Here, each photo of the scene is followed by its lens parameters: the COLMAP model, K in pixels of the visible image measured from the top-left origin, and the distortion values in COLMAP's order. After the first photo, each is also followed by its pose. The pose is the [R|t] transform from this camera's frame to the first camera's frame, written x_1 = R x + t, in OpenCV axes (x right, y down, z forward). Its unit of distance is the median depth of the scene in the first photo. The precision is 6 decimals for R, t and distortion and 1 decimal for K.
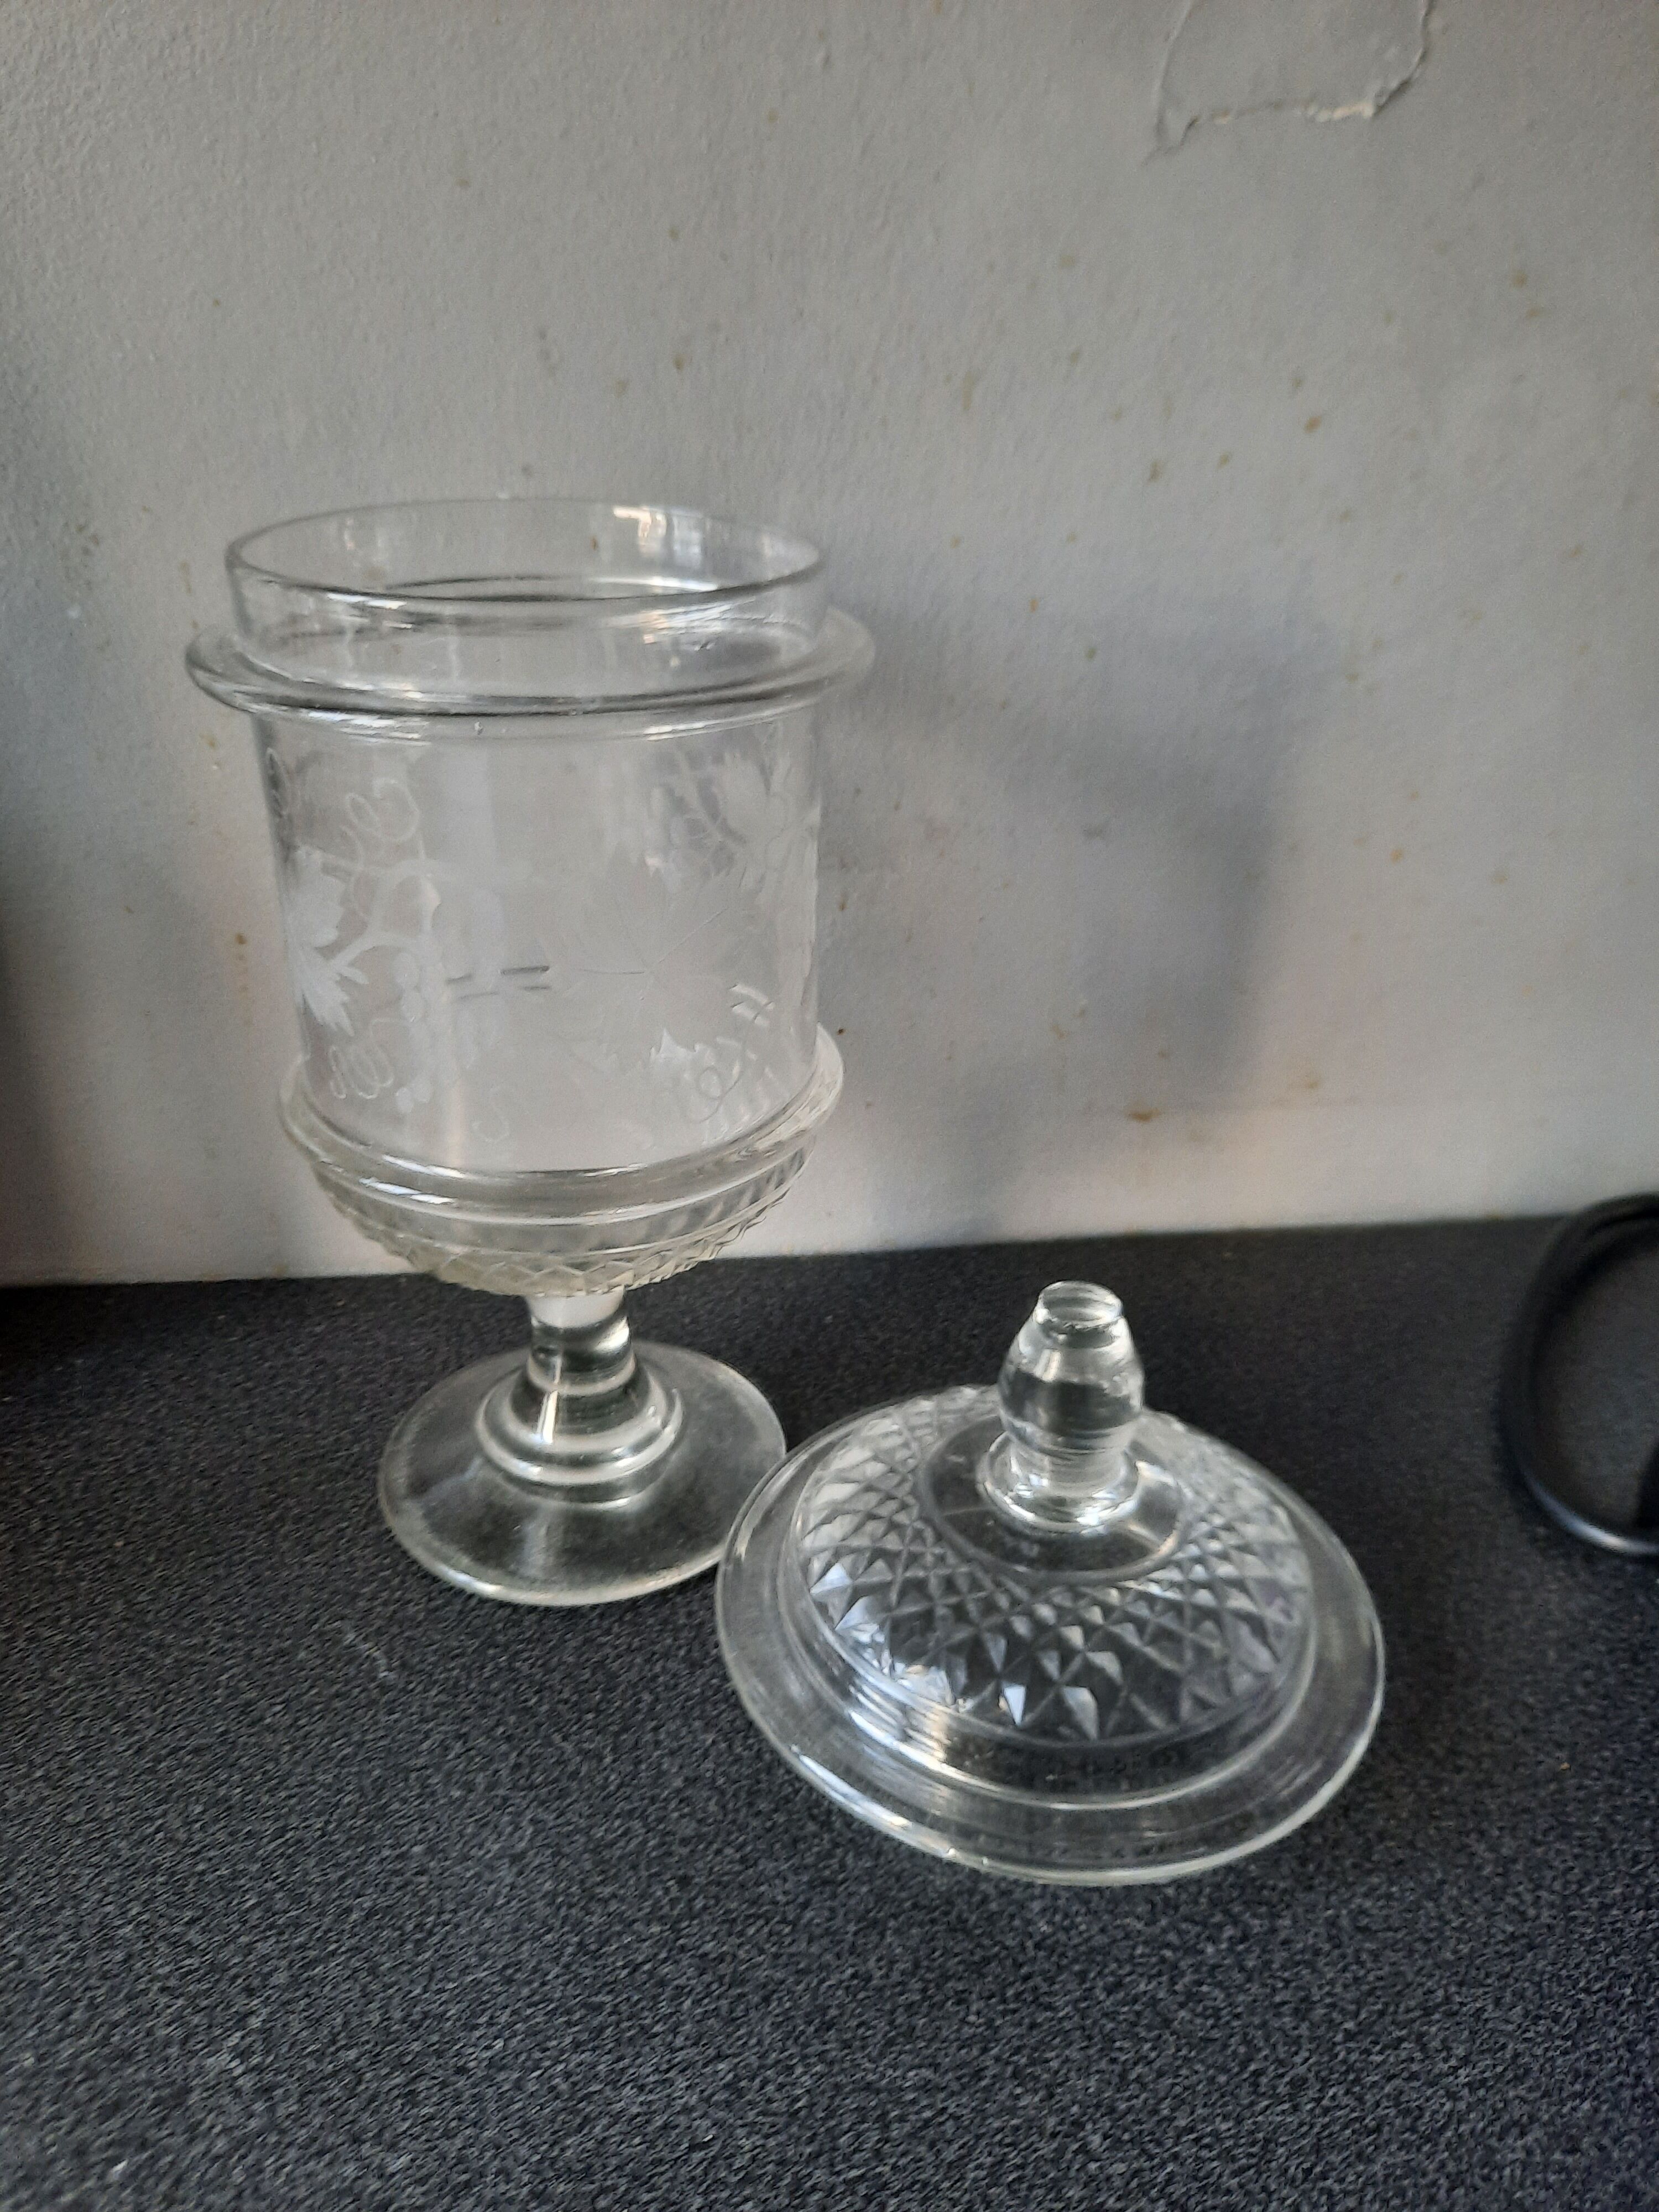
lens RADIAL K [[1659.8, 0, 830.8], [0, 1659.8, 1082.9], [0, 0, 1]] dist [0.014728, 0.005232]
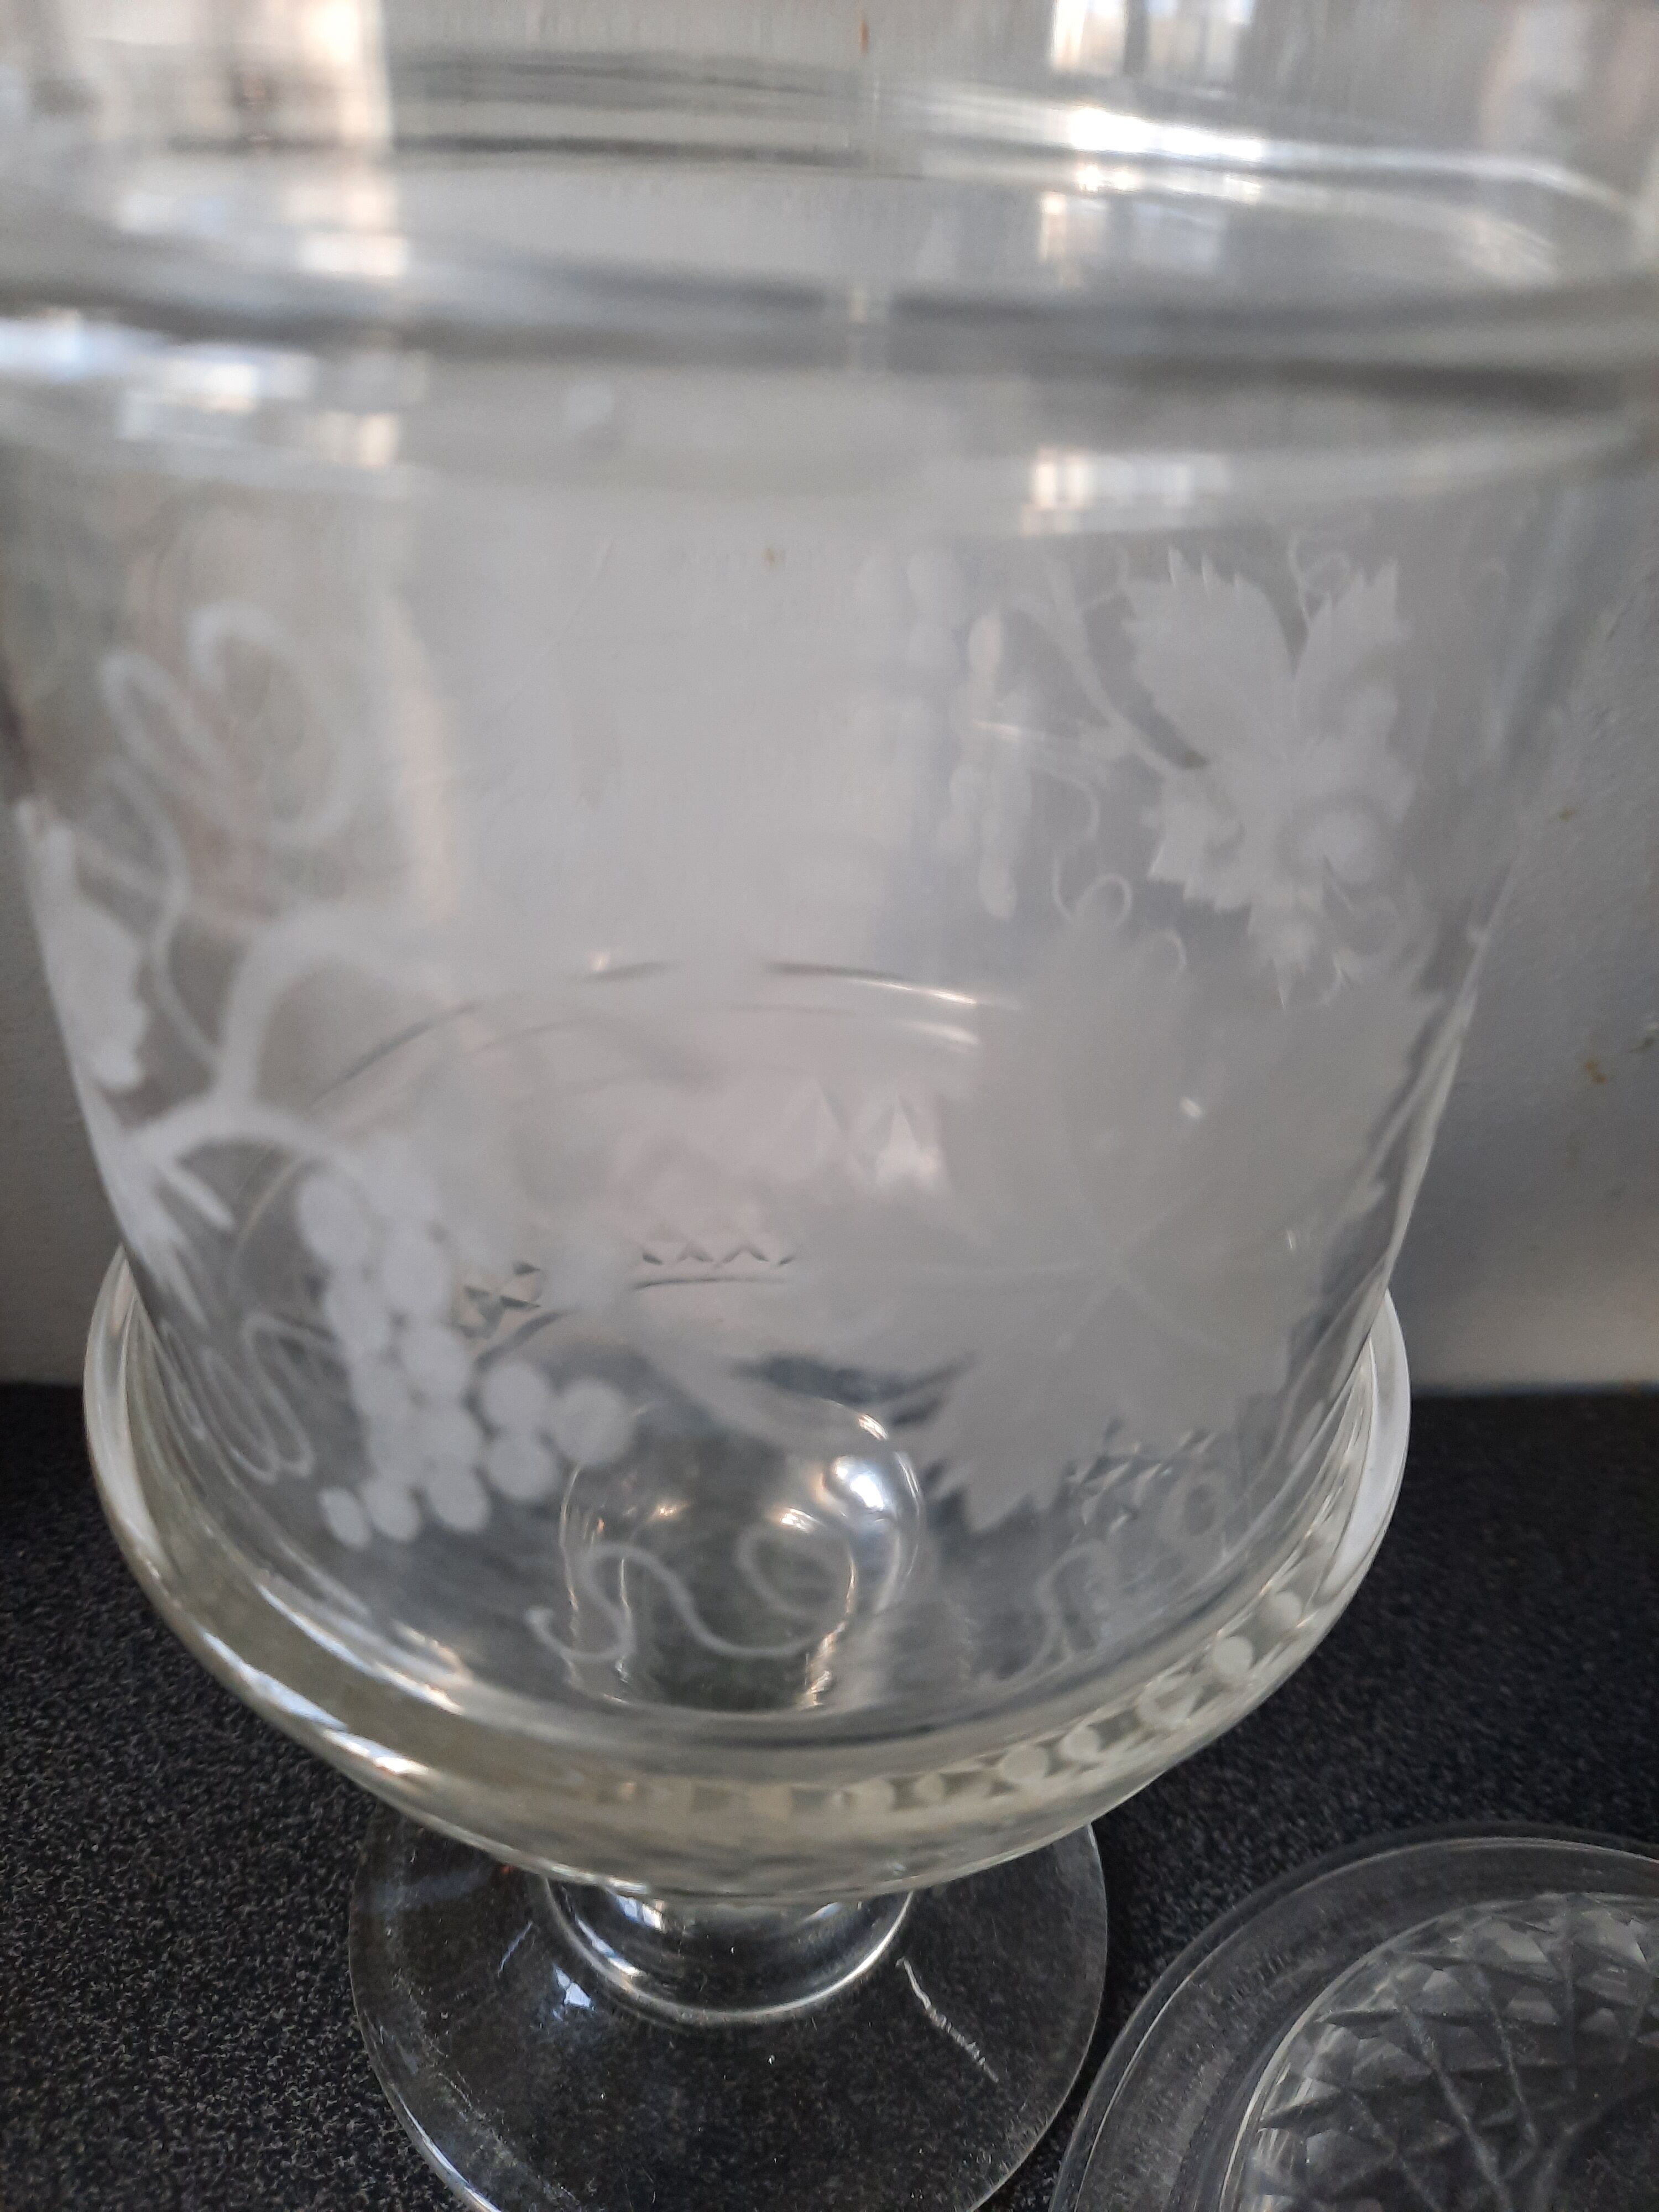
lens RADIAL K [[1674.4, 0, 837.9], [0, 1674.4, 1079.6], [0, 0, 1]] dist [-0.045879, 0.045986]
pose [[0.996833, 0.066610, -0.043434, -0.119244], [-0.060267, 0.989170, 0.133829, -0.114324], [0.051878, -0.130788, 0.990052, 0.558742]]
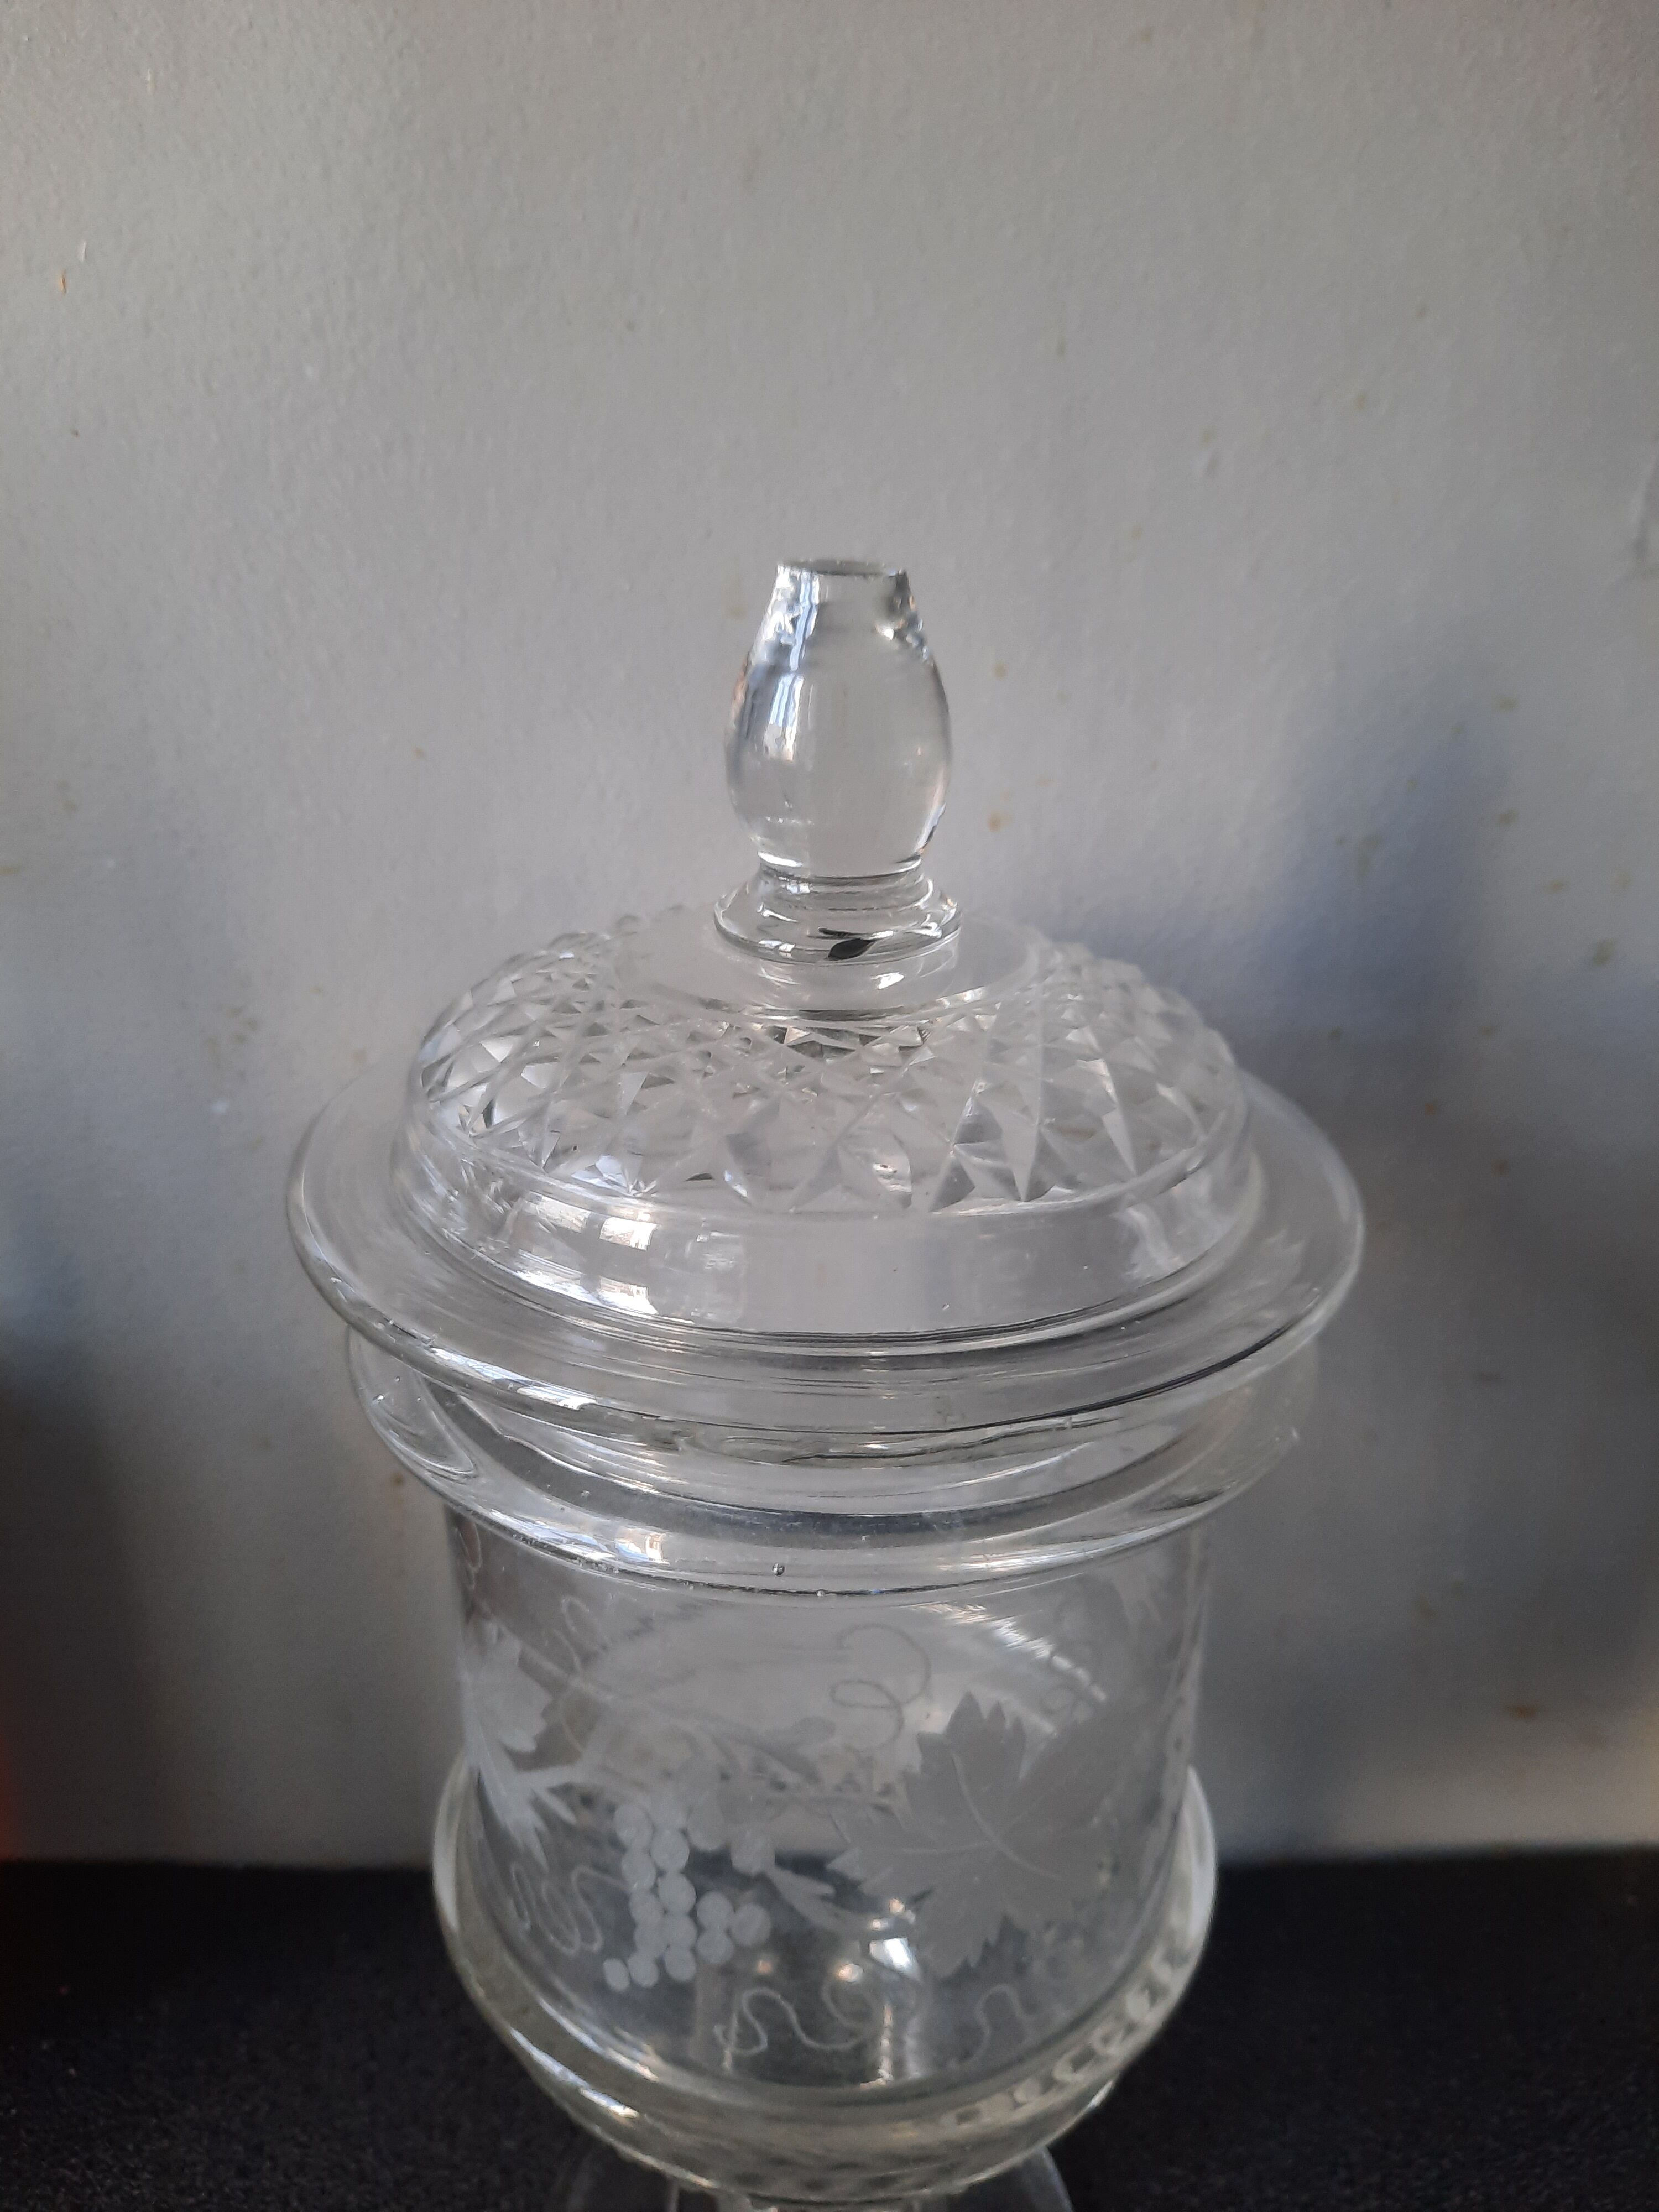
lens RADIAL K [[1674.4, 0, 837.9], [0, 1674.4, 1079.6], [0, 0, 1]] dist [-0.045879, 0.045986]
pose [[0.996314, 0.031107, -0.079942, -0.102604], [-0.038550, 0.994890, -0.093315, -0.249013], [0.076631, 0.096052, 0.992422, 0.245981]]
